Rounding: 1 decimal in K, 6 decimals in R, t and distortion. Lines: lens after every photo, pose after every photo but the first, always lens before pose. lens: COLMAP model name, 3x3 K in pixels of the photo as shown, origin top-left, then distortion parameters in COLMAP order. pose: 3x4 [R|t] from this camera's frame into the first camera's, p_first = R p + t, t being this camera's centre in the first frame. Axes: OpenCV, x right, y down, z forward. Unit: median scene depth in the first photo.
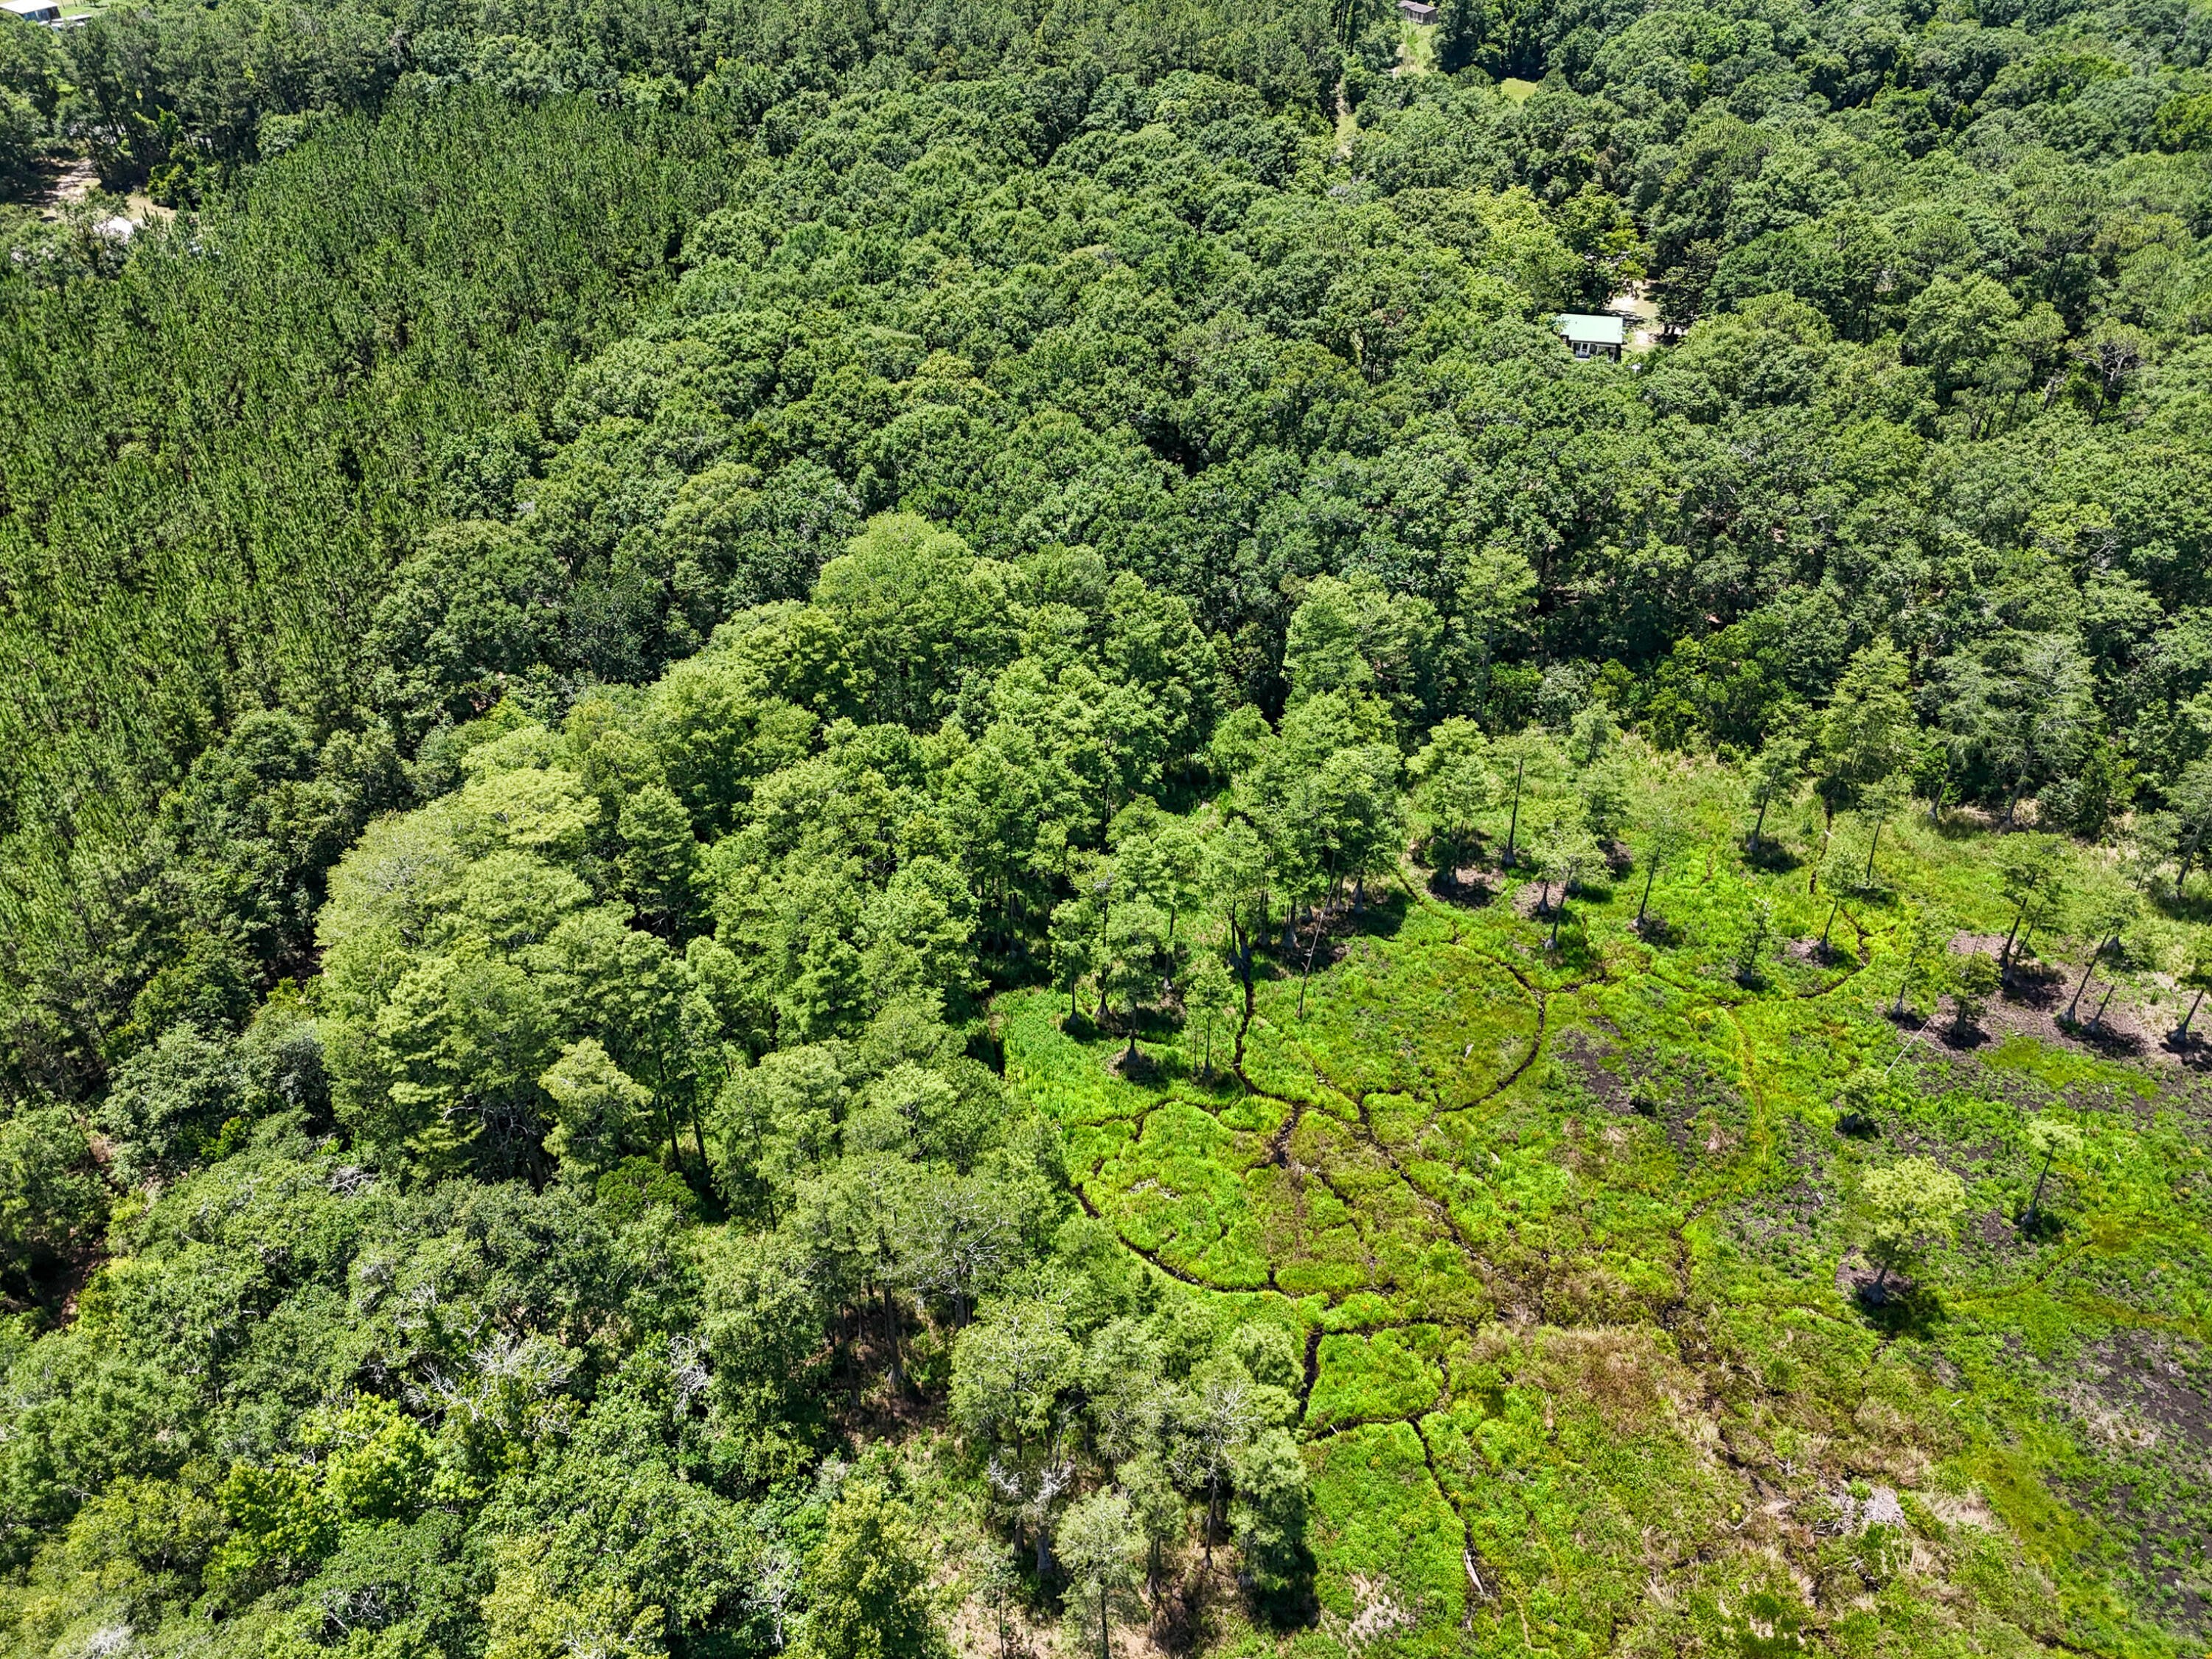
lens RADIAL K [[1556.0, 0, 1096.3], [0, 1556.0, 828.5], [0, 0, 1]] dist [0.068103, -0.069387]
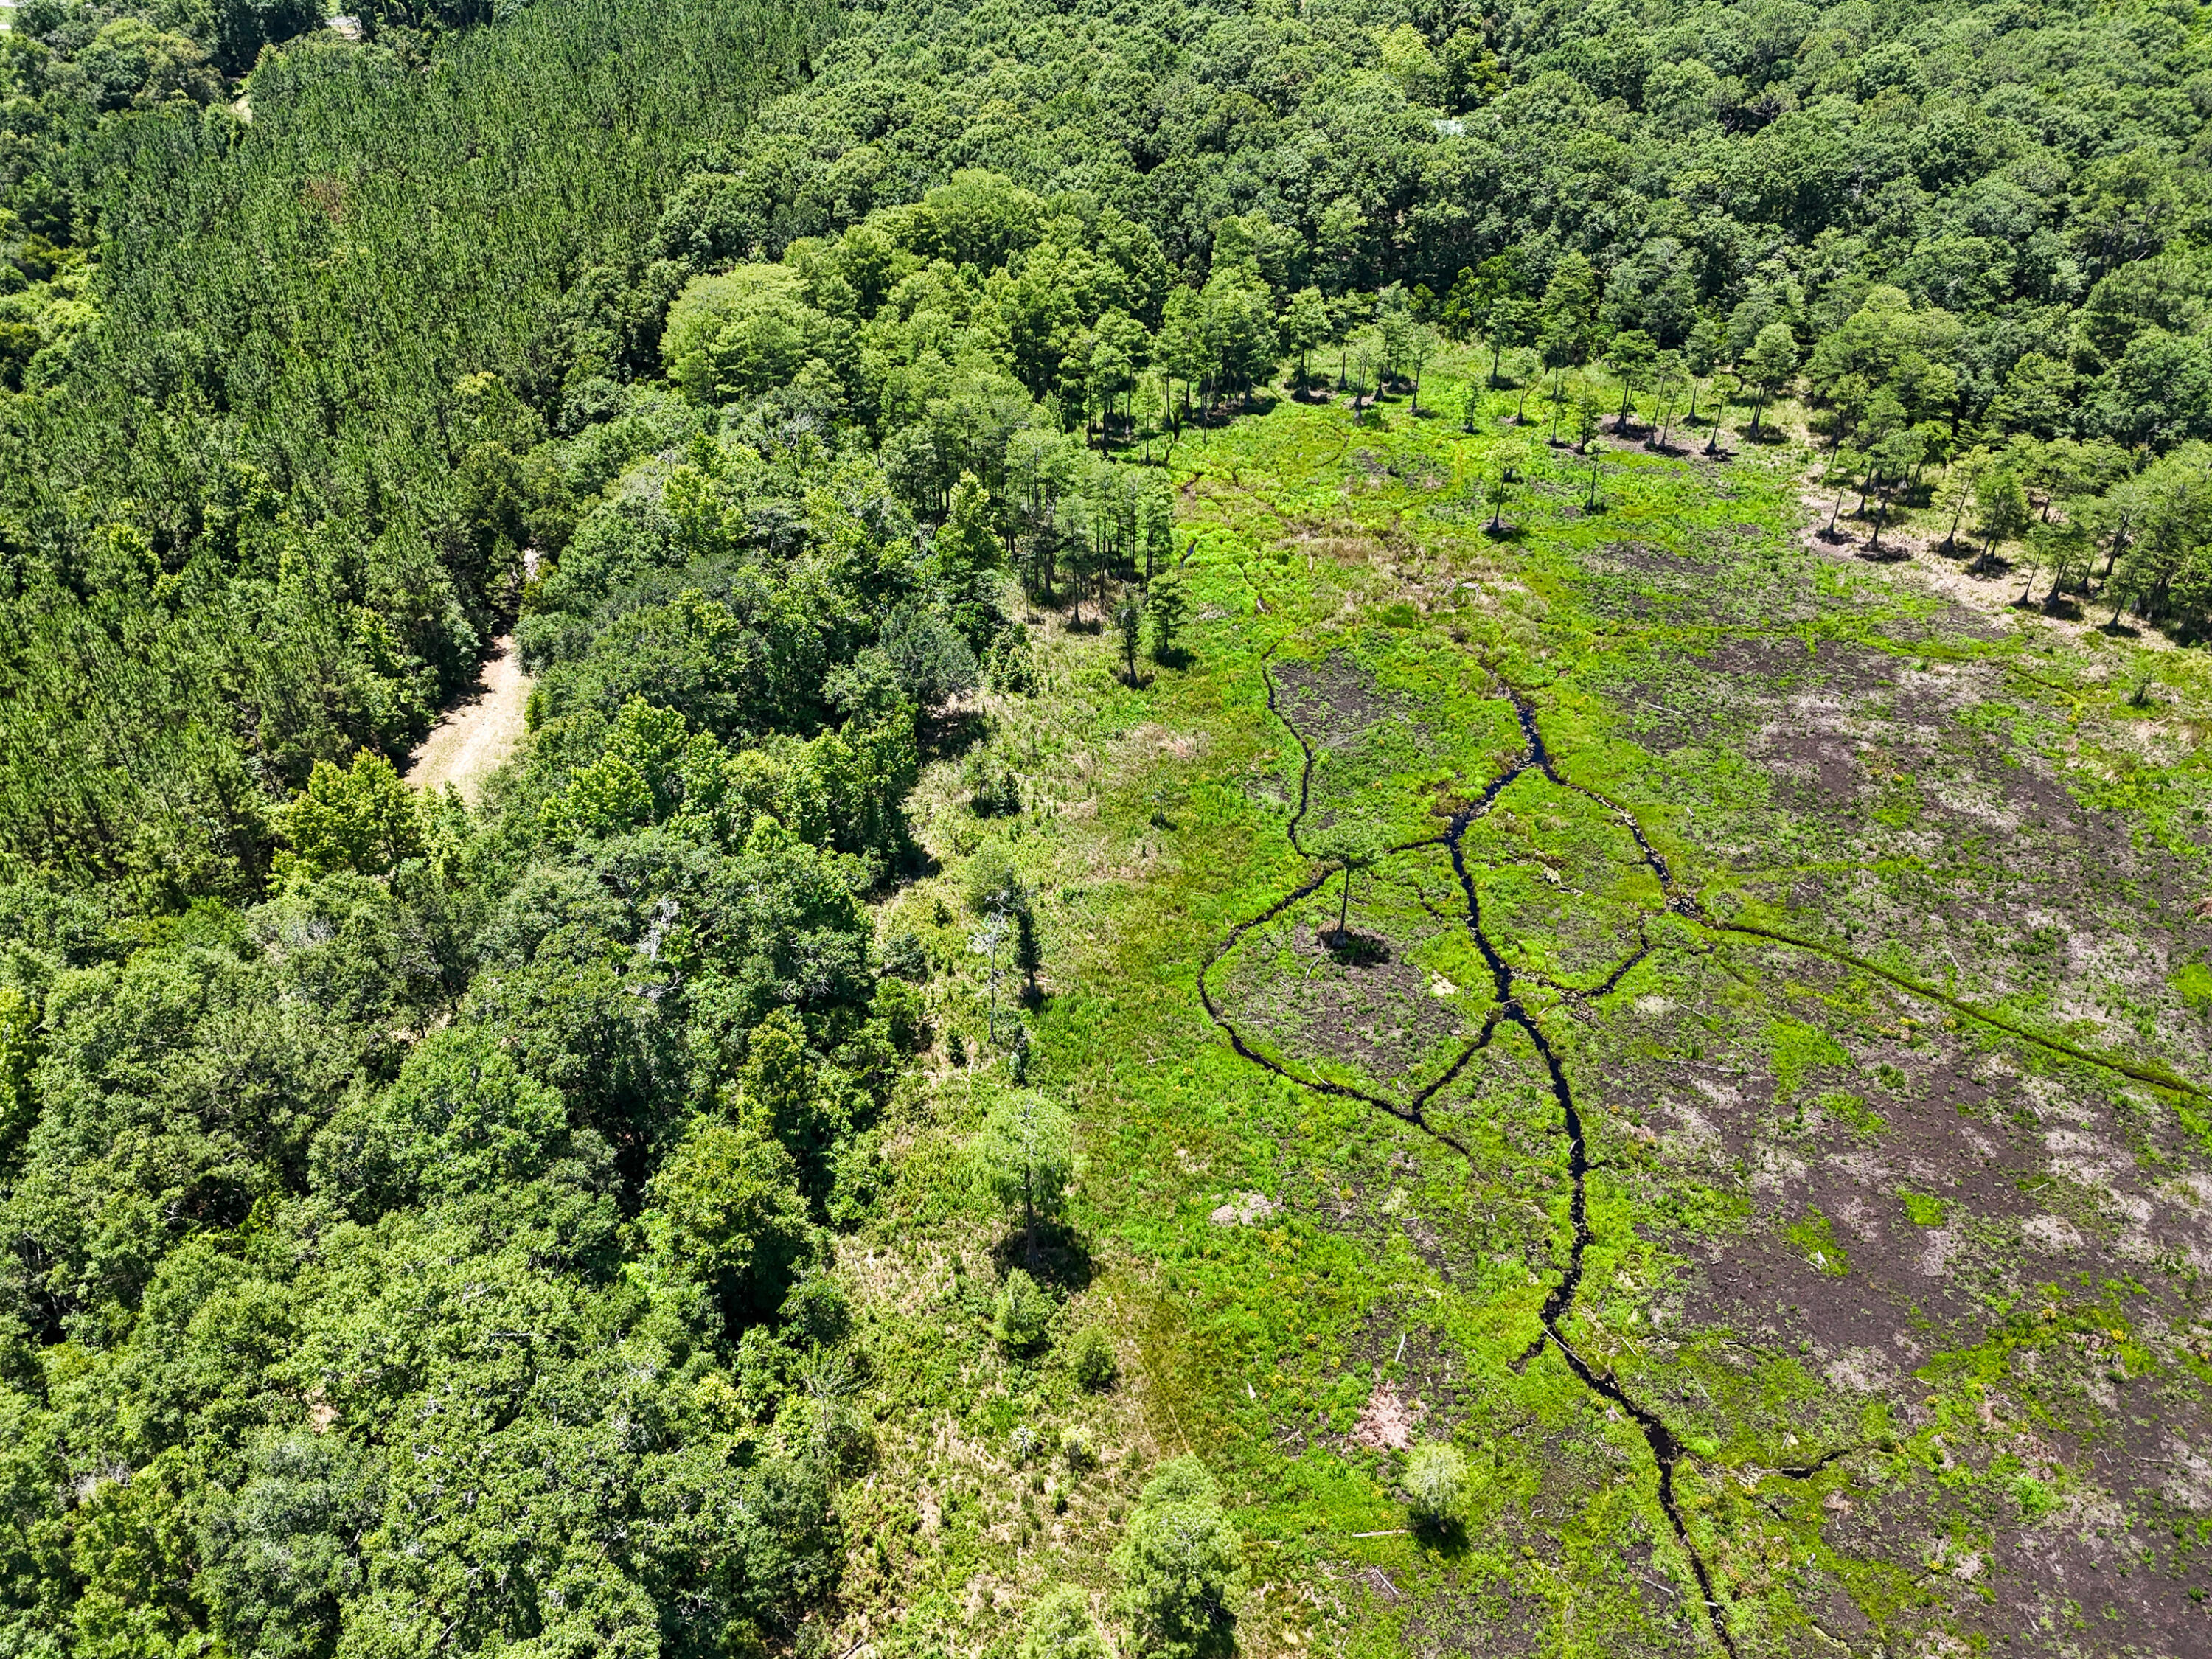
lens RADIAL K [[1589.5, 0, 1099.7], [0, 1589.5, 831.6], [0, 0, 1]] dist [0.061224, -0.045094]
pose [[0.999731, 0.011755, -0.020009, 0.047742], [-0.011916, 0.999898, -0.007919, 0.480744], [0.019914, 0.008156, 0.999768, -0.639955]]
